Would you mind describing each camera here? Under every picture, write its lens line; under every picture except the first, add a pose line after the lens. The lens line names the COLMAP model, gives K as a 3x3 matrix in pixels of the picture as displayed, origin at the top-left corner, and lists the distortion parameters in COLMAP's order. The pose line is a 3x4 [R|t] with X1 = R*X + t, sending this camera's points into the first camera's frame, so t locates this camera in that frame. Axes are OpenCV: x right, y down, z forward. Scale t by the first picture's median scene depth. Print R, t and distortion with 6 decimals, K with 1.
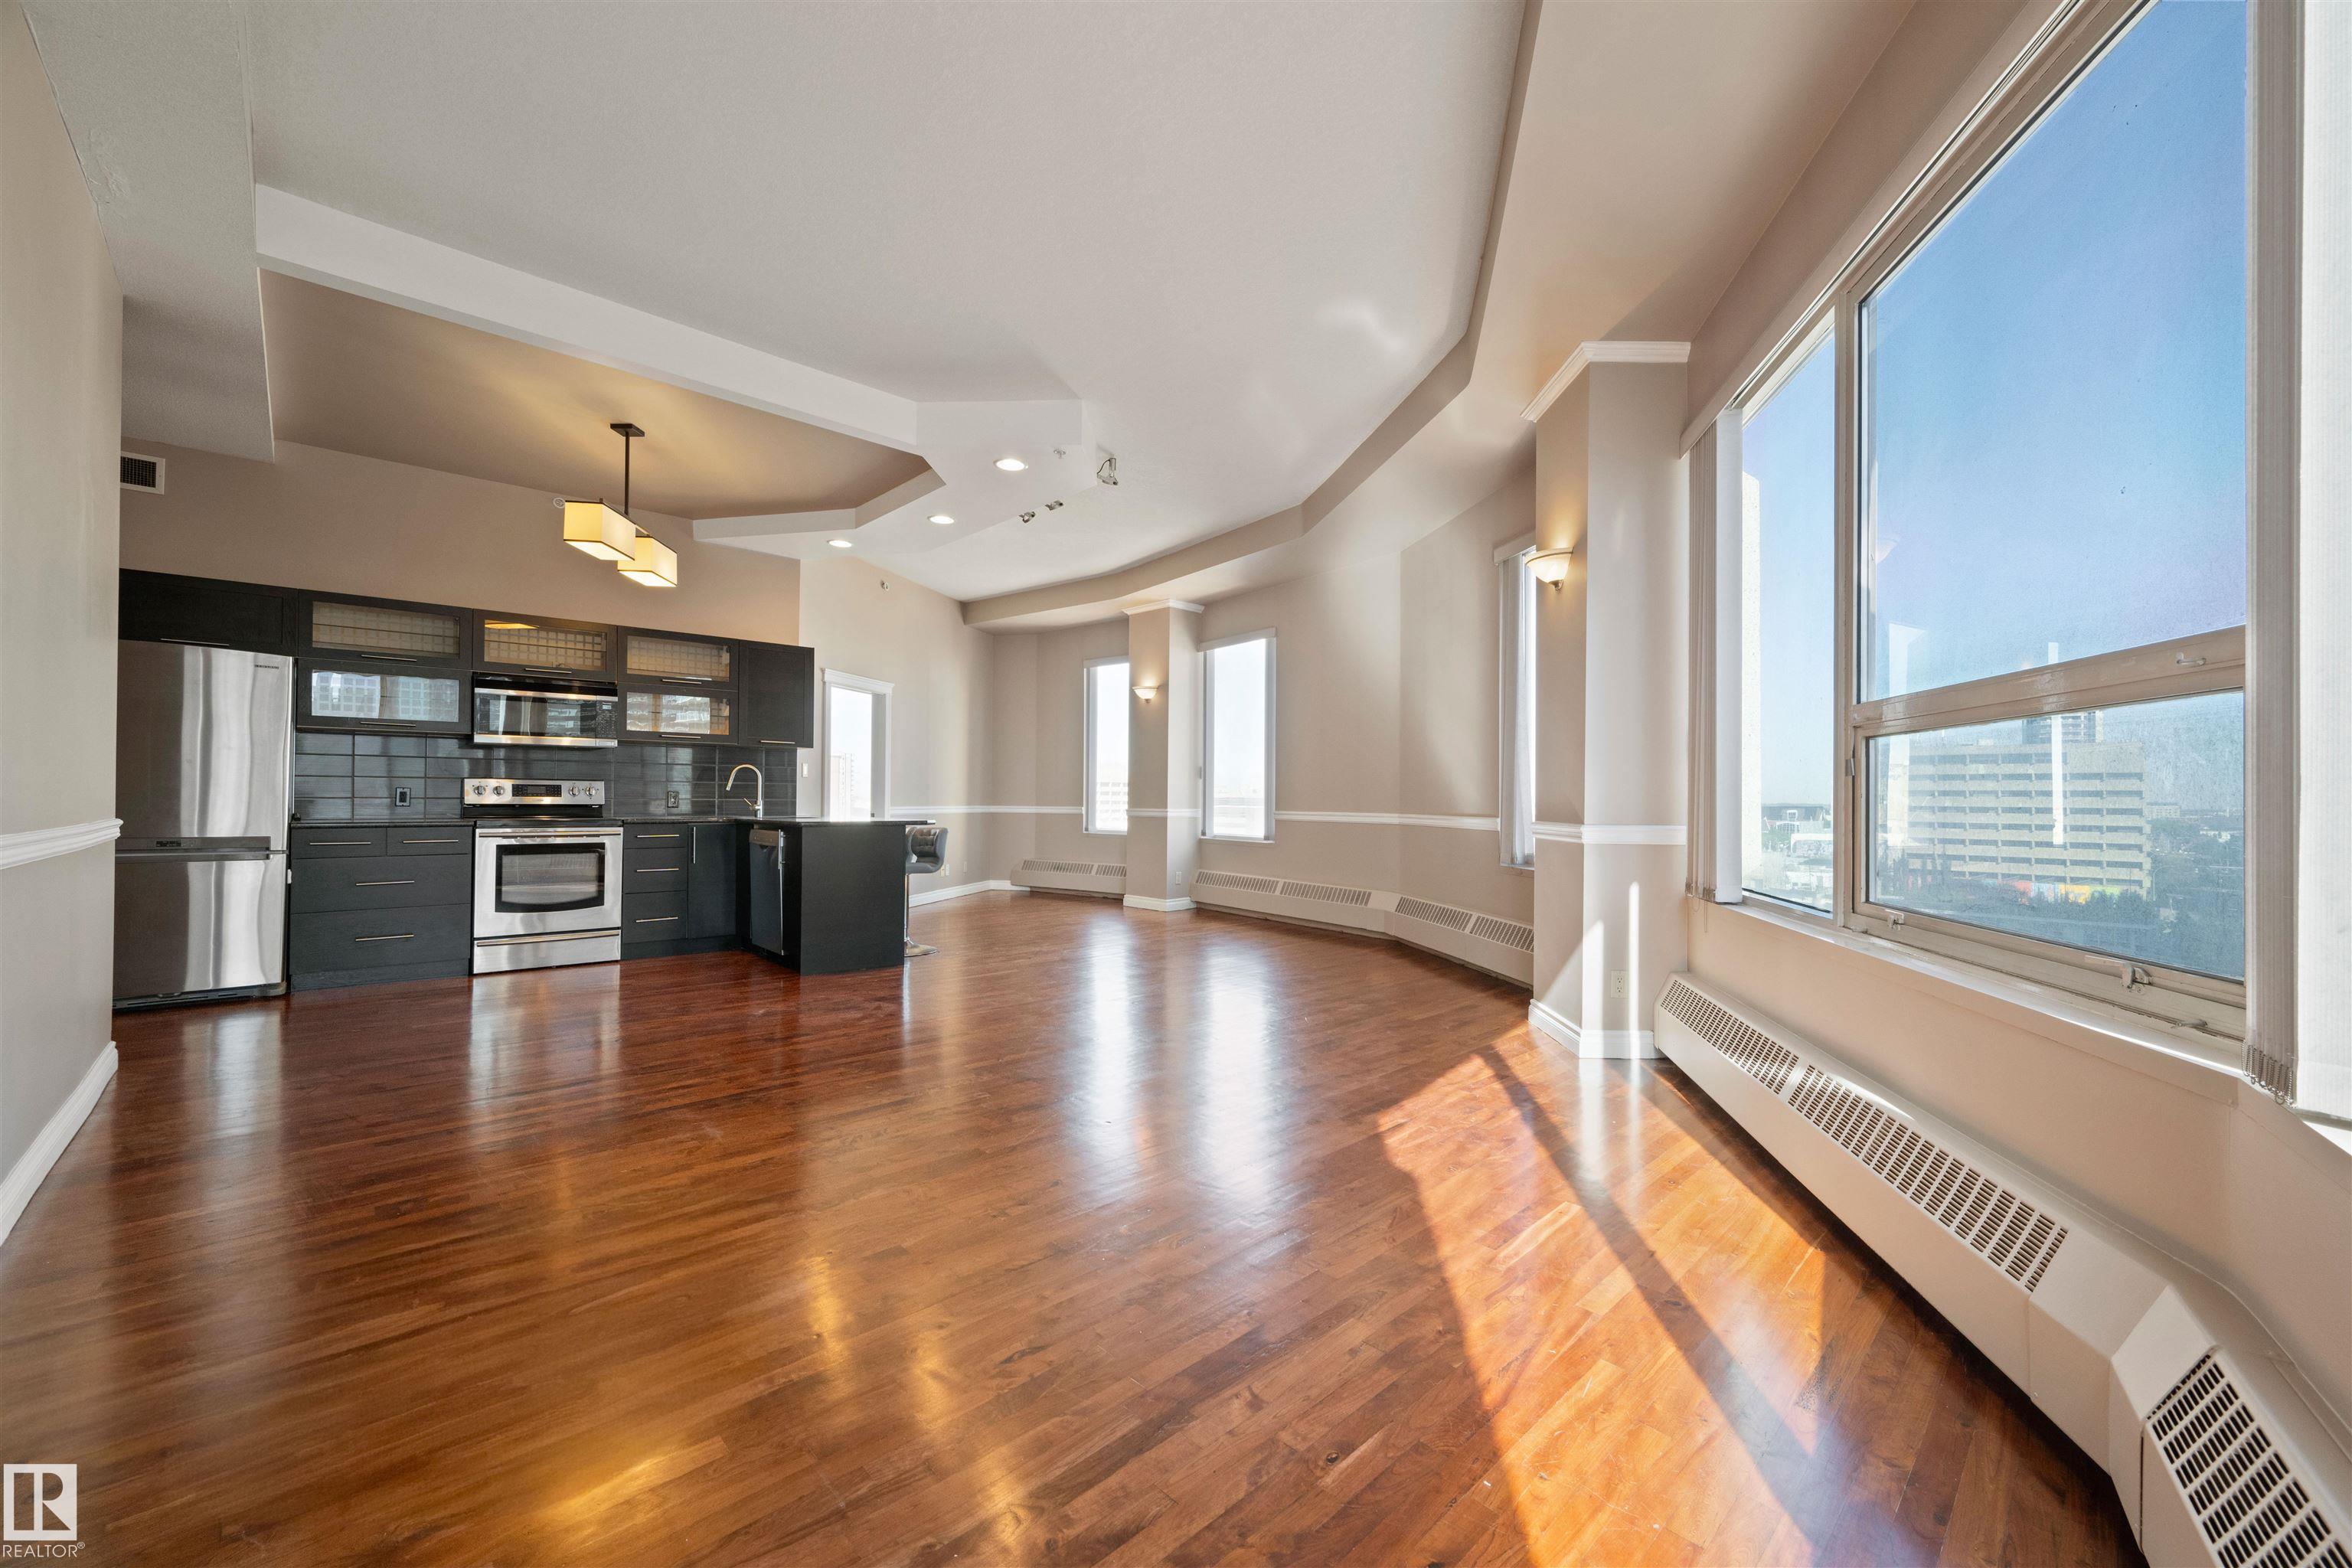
lens RADIAL K [[931.0, 0, 1176.0], [0, 931.0, 784.0], [0, 0, 1]] dist [0.000222, 0.000023]
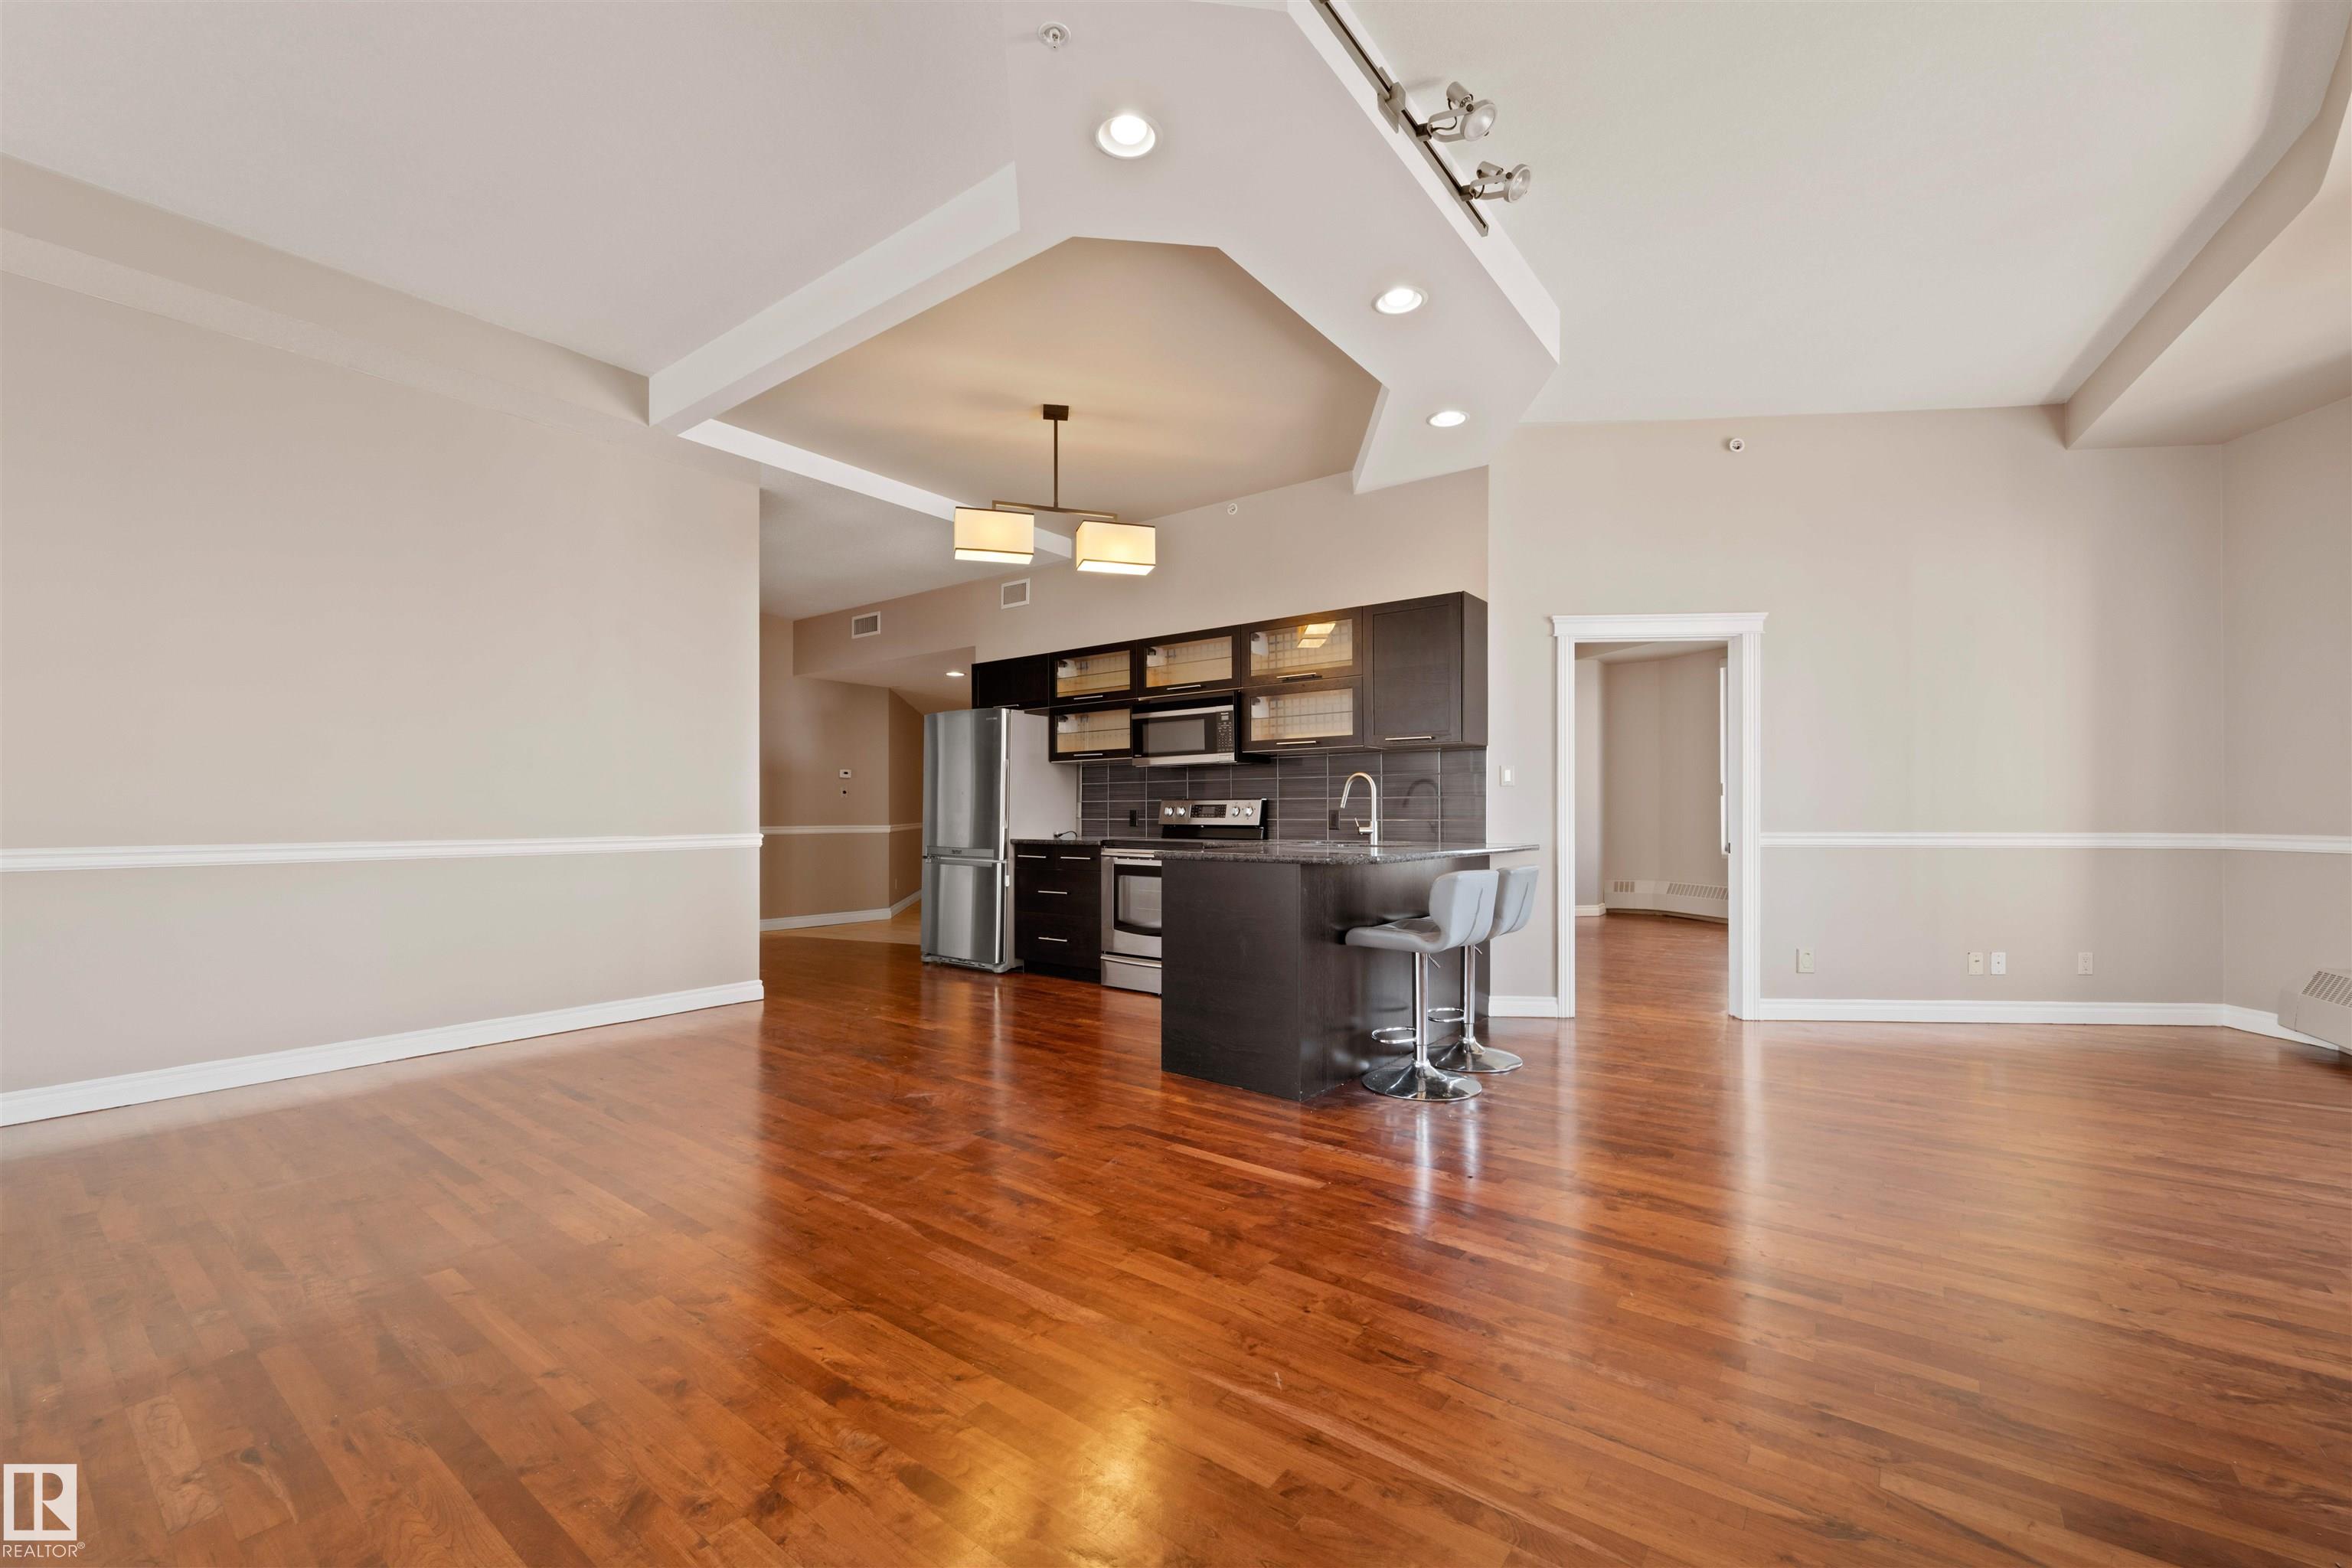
lens RADIAL K [[921.8, 0, 1181.6], [0, 921.8, 811.1], [0, 0, 1]] dist [-0.000583, -0.000074]
pose [[0.176441, -0.007366, -0.984284, 0.262485], [0.016510, 0.999853, -0.004522, 0.011370], [0.984173, -0.015453, 0.176537, 0.810479]]
